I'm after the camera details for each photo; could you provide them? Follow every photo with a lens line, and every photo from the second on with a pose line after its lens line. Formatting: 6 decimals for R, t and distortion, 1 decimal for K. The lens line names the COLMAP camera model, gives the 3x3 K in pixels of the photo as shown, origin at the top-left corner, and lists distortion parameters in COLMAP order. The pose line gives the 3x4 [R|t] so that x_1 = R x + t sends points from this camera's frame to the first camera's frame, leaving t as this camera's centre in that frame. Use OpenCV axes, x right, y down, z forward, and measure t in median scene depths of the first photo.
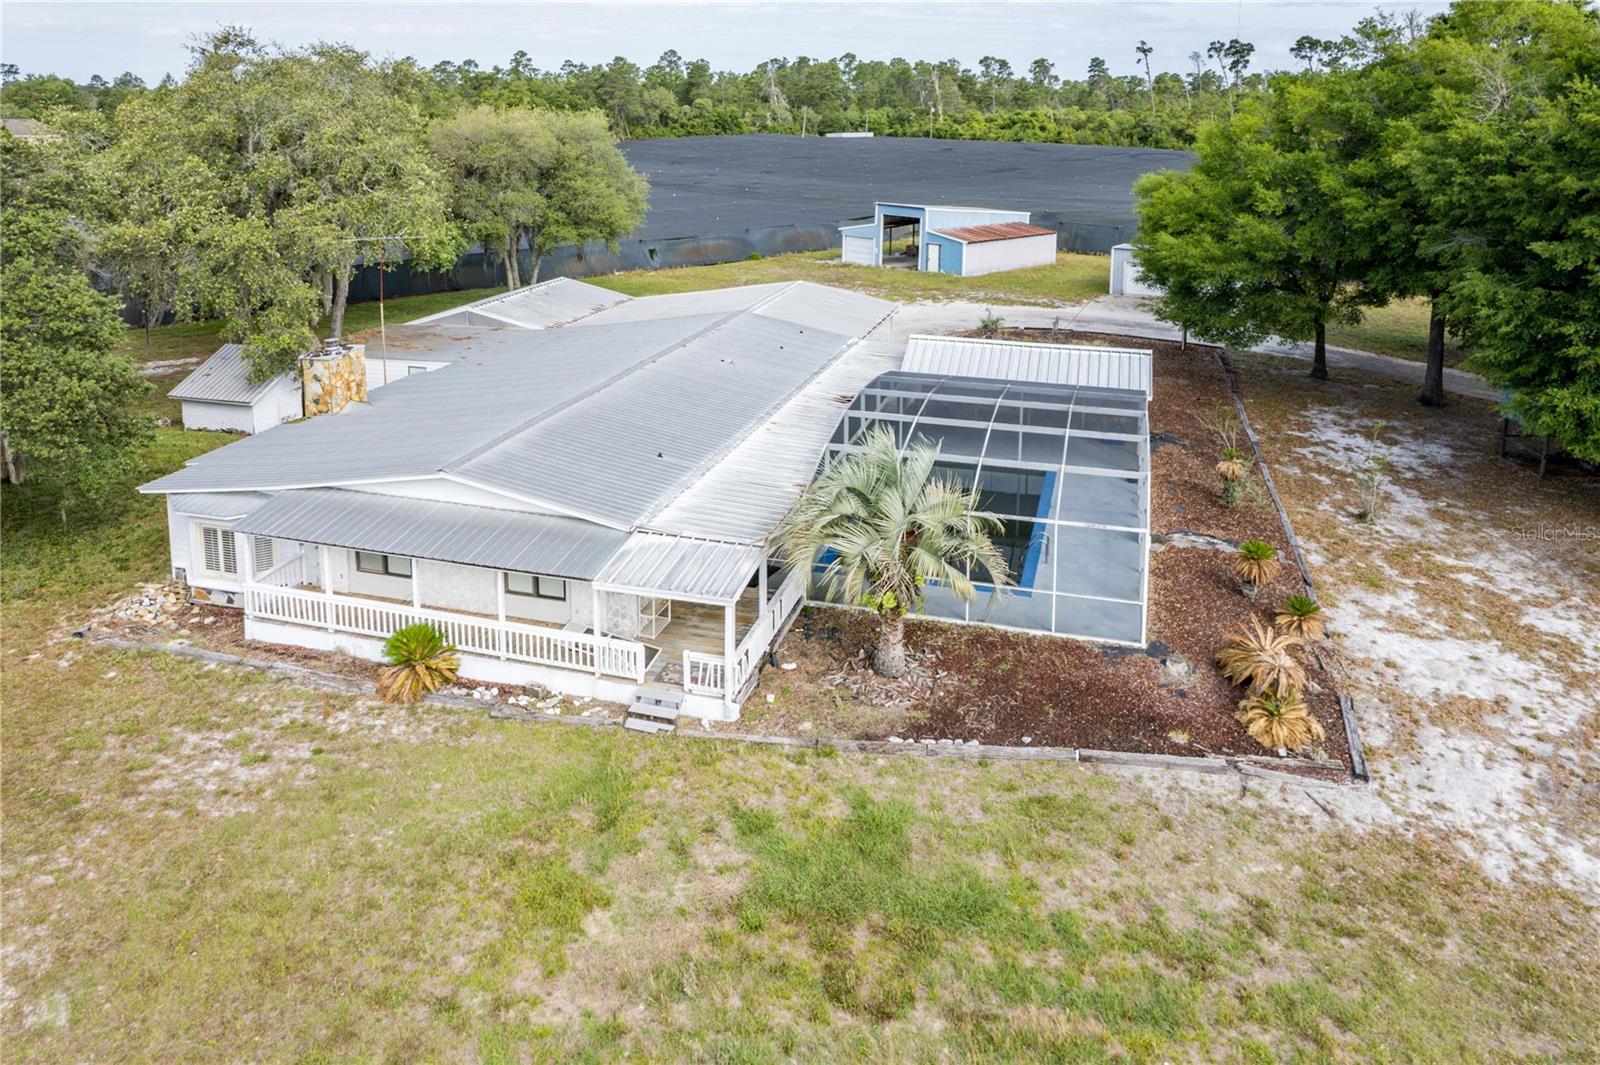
lens RADIAL K [[1082.9, 0, 815.7], [0, 1082.9, 397.9], [0, 0, 1]] dist [-0.058164, 0.038521]
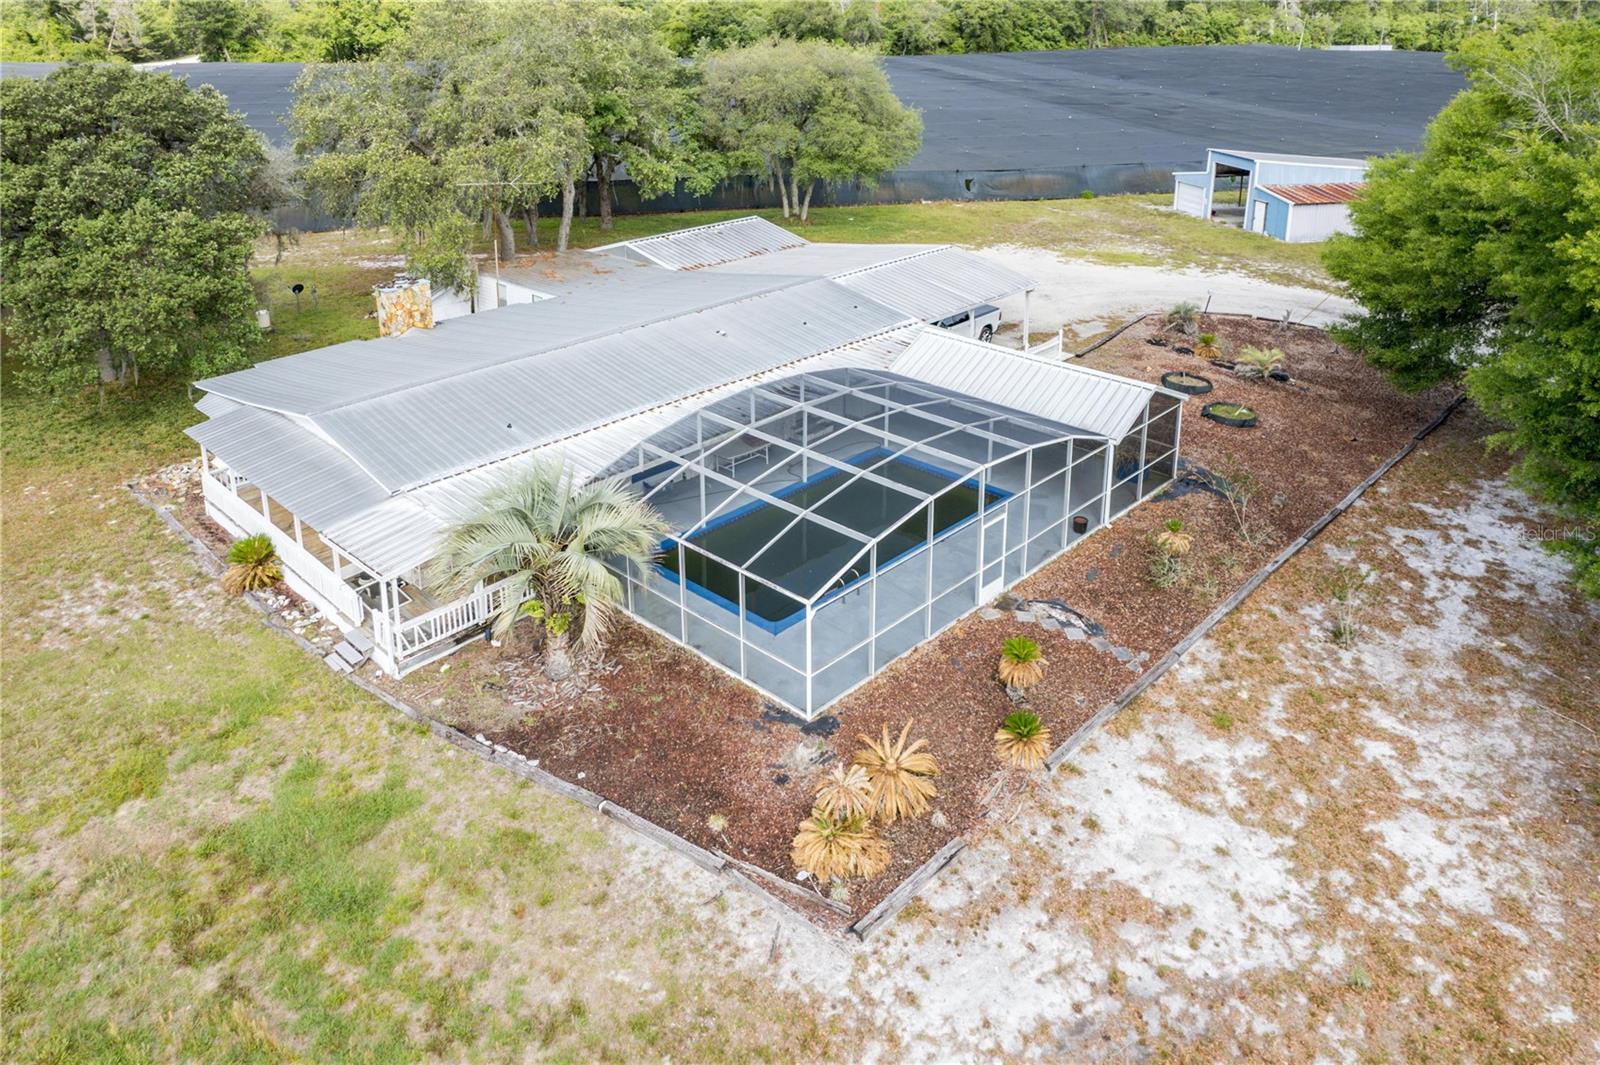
lens RADIAL K [[1076.6, 0, 852.5], [0, 1076.6, 401.1], [0, 0, 1]] dist [-0.027900, -0.001147]
pose [[0.895799, 0.161634, -0.414028, 0.635828], [-0.120811, 0.985007, 0.123153, -0.152655], [0.427726, -0.060301, 0.901895, 0.169527]]
